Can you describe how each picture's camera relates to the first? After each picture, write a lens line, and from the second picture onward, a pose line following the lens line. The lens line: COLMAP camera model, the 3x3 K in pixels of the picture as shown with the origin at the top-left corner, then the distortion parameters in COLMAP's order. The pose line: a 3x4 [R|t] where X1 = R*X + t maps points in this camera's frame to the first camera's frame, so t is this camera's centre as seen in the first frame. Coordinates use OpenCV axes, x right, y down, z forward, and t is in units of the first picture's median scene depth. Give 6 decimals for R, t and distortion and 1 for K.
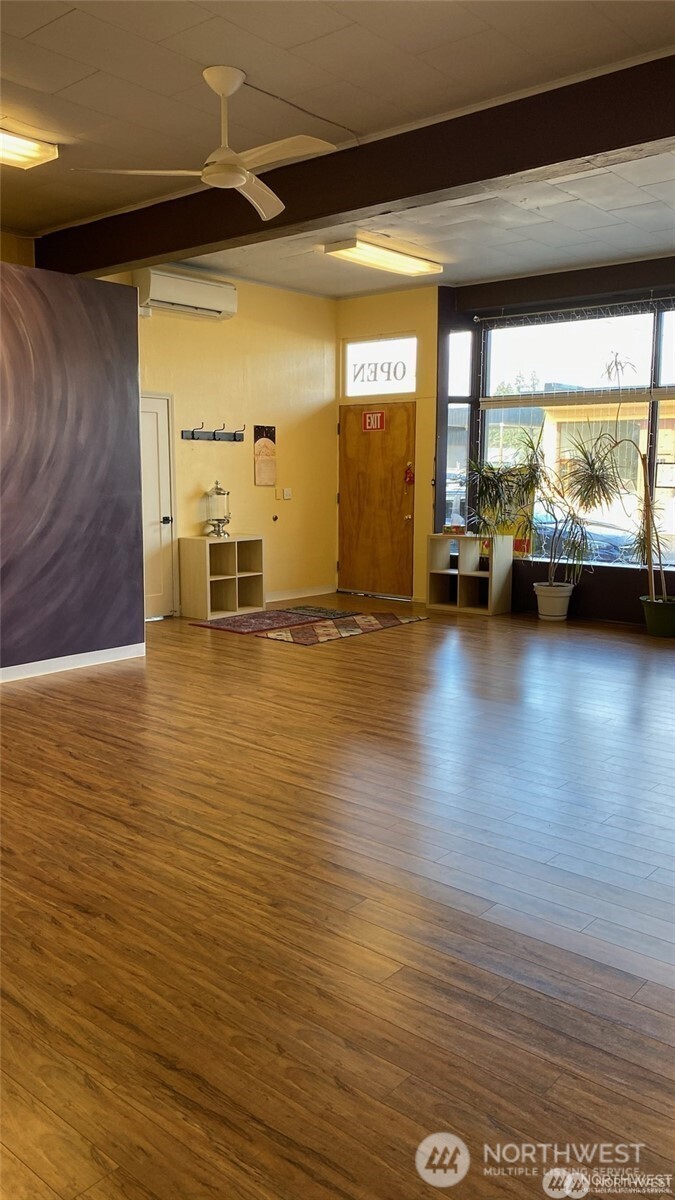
lens RADIAL K [[923.3, 0, 333.2], [0, 923.3, 595.9], [0, 0, 1]] dist [-0.010062, 0.030653]
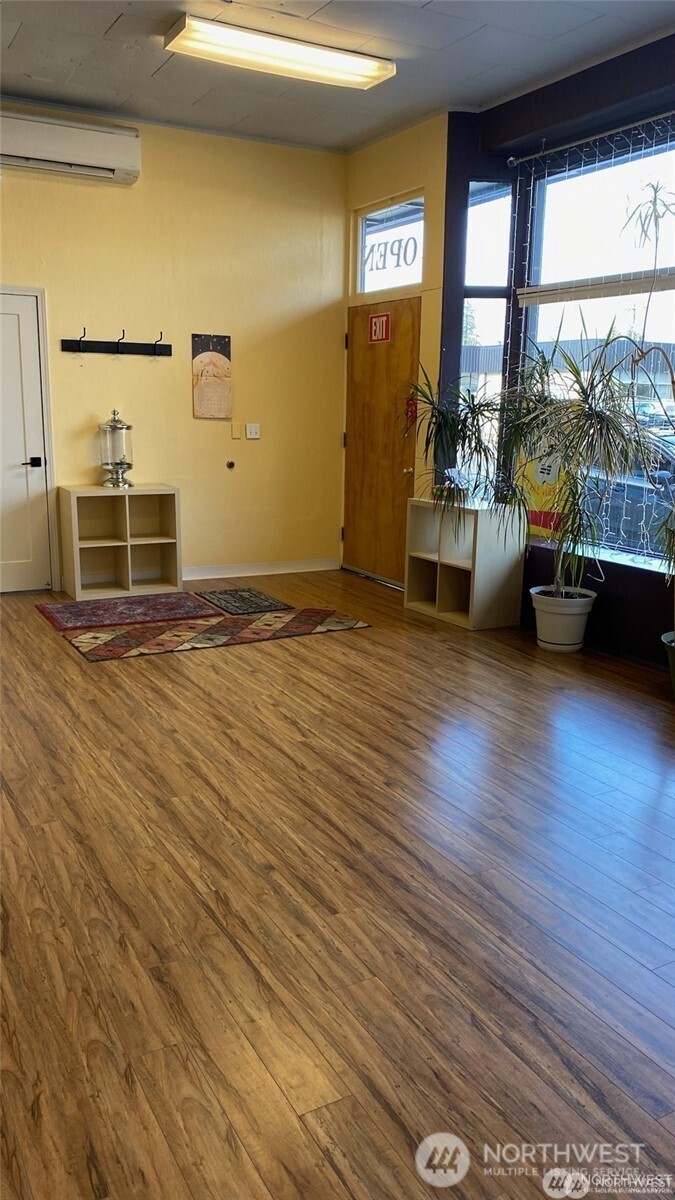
lens RADIAL K [[915.6, 0, 337.5], [0, 915.6, 600.0], [0, 0, 1]] dist [0.009250, -0.041361]
pose [[0.933895, 0.090056, -0.346021, 0.284731], [-0.064129, 0.994256, 0.085686, -0.045762], [0.351750, -0.057832, 0.934306, 0.351113]]
